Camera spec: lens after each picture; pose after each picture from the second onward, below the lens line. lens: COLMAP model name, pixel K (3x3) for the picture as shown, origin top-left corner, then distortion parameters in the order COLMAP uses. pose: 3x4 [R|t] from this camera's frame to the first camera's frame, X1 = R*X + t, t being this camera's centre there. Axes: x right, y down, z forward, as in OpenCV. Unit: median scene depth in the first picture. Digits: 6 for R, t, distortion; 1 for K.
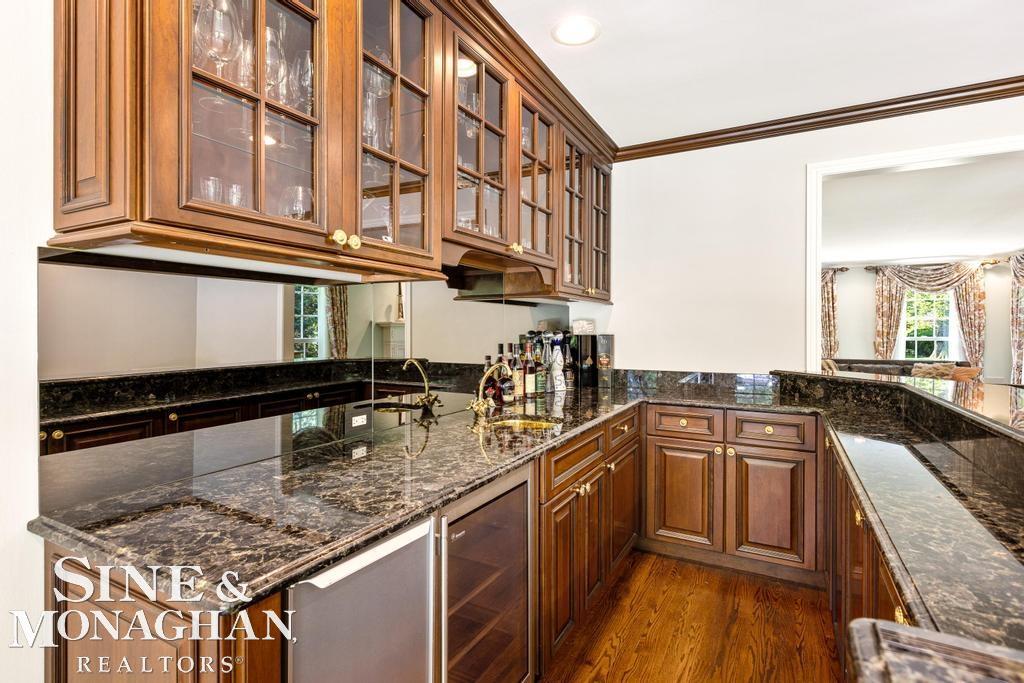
lens RADIAL K [[509.0, 0, 511.0], [0, 509.0, 331.1], [0, 0, 1]] dist [-0.001643, -0.000125]
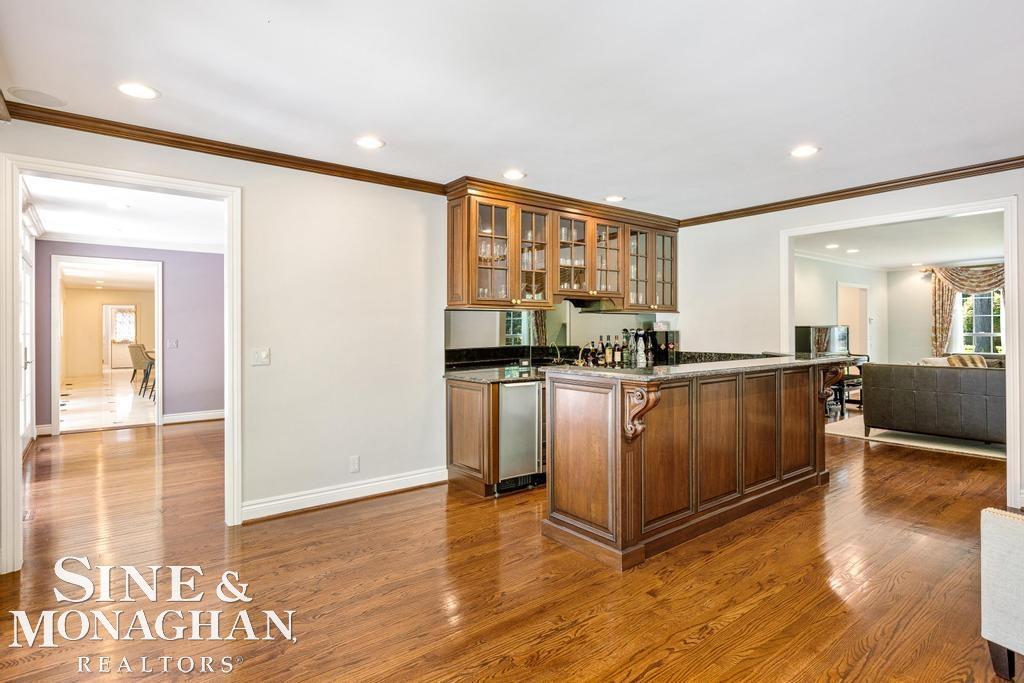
lens RADIAL K [[543.4, 0, 513.1], [0, 543.4, 334.4], [0, 0, 1]] dist [-0.000252, -0.000218]
pose [[0.921904, 0.000453, -0.387419, 0.398352], [0.003080, 0.999959, 0.008499, 0.001443], [0.387407, -0.009029, 0.921865, -0.878587]]
